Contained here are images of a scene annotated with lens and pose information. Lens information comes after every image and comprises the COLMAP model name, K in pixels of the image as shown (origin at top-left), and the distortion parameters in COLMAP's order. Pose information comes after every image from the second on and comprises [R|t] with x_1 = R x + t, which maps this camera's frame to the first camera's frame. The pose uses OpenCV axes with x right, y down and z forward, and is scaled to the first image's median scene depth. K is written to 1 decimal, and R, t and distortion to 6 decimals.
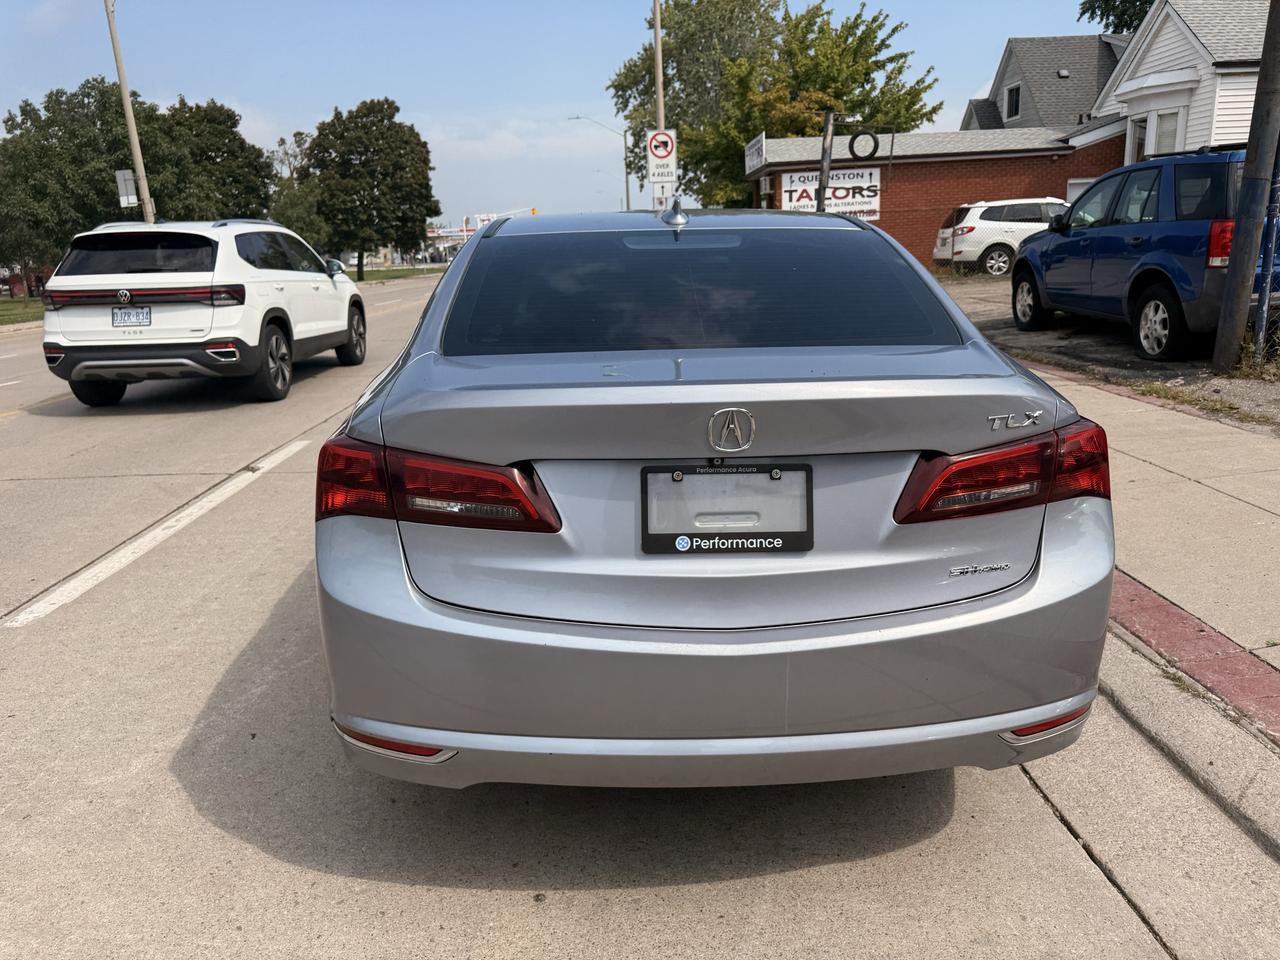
lens RADIAL K [[920.8, 0, 635.9], [0, 920.8, 484.1], [0, 0, 1]] dist [0.016976, -0.025572]
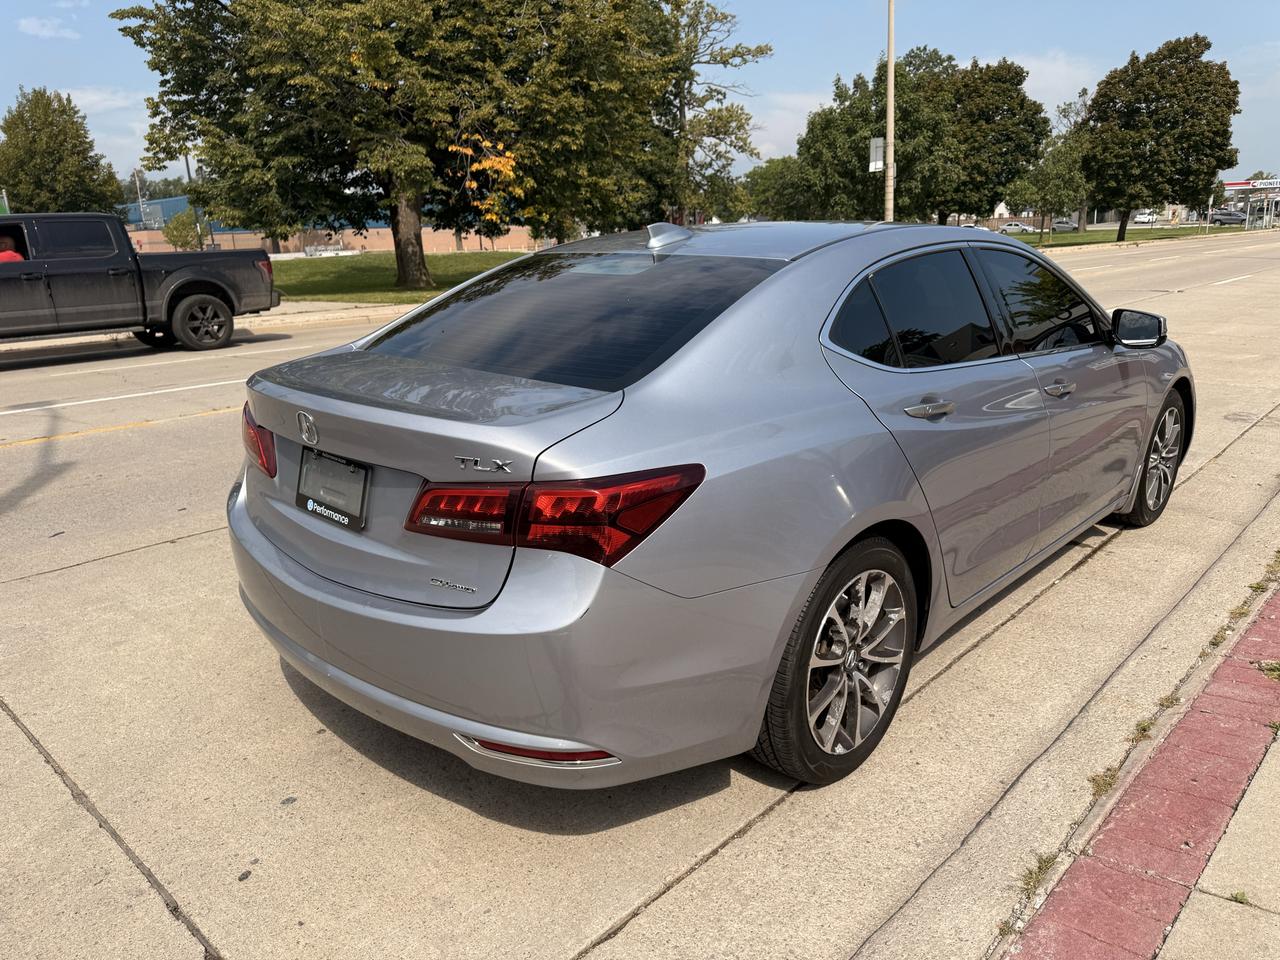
lens RADIAL K [[922.7, 0, 649.6], [0, 922.7, 479.7], [0, 0, 1]] dist [-0.000299, -0.003933]
pose [[0.709287, 0.198928, -0.676269, 1.069557], [-0.170591, 0.979279, 0.109140, -0.166343], [0.683966, 0.037954, 0.728526, 0.293310]]
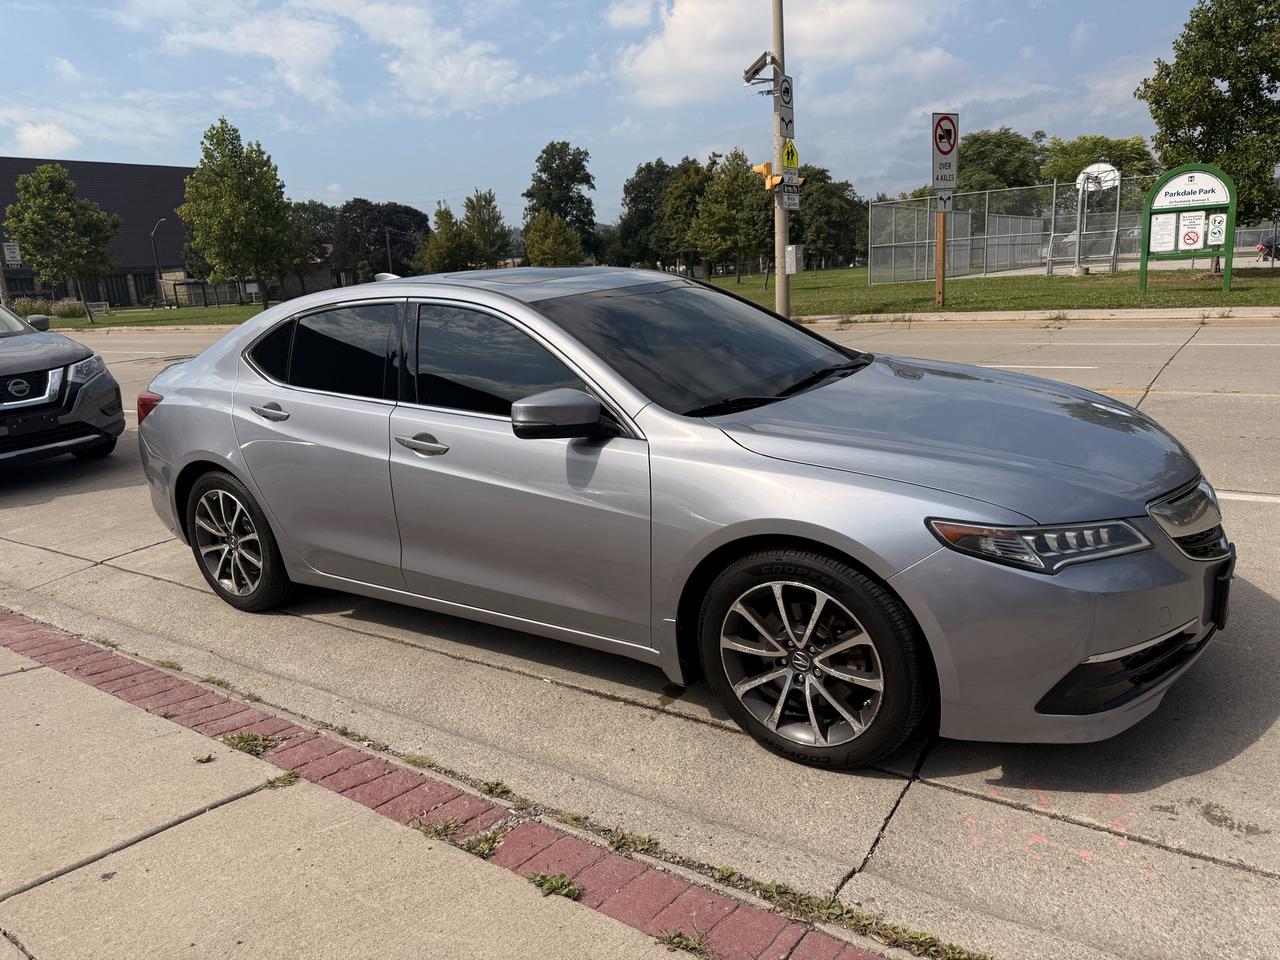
lens RADIAL K [[906.3, 0, 640.0], [0, 906.3, 480.0], [0, 0, 1]] dist [0.032243, -0.042570]
pose [[-0.583104, 0.259716, -0.769765, 1.488654], [-0.120559, 0.909367, 0.398142, -0.889196], [0.803402, 0.324960, -0.498944, 3.040362]]
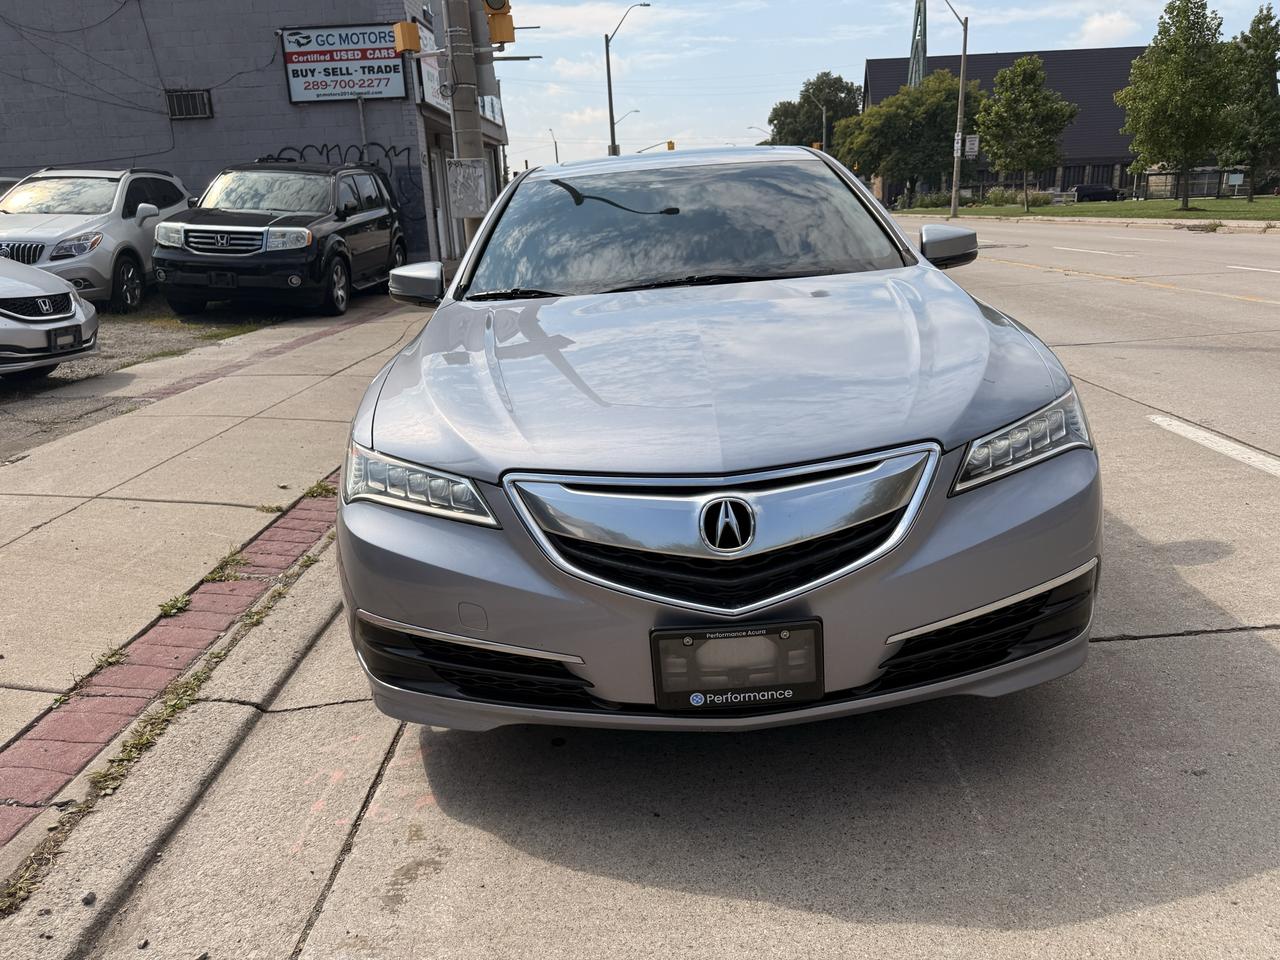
lens RADIAL K [[913.3, 0, 646.1], [0, 913.3, 475.0], [0, 0, 1]] dist [0.007852, -0.010597]
pose [[-0.995562, 0.076450, 0.054870, 0.028608], [0.093725, 0.857772, 0.505413, -0.893704], [-0.008427, 0.508313, -0.861131, 3.739072]]
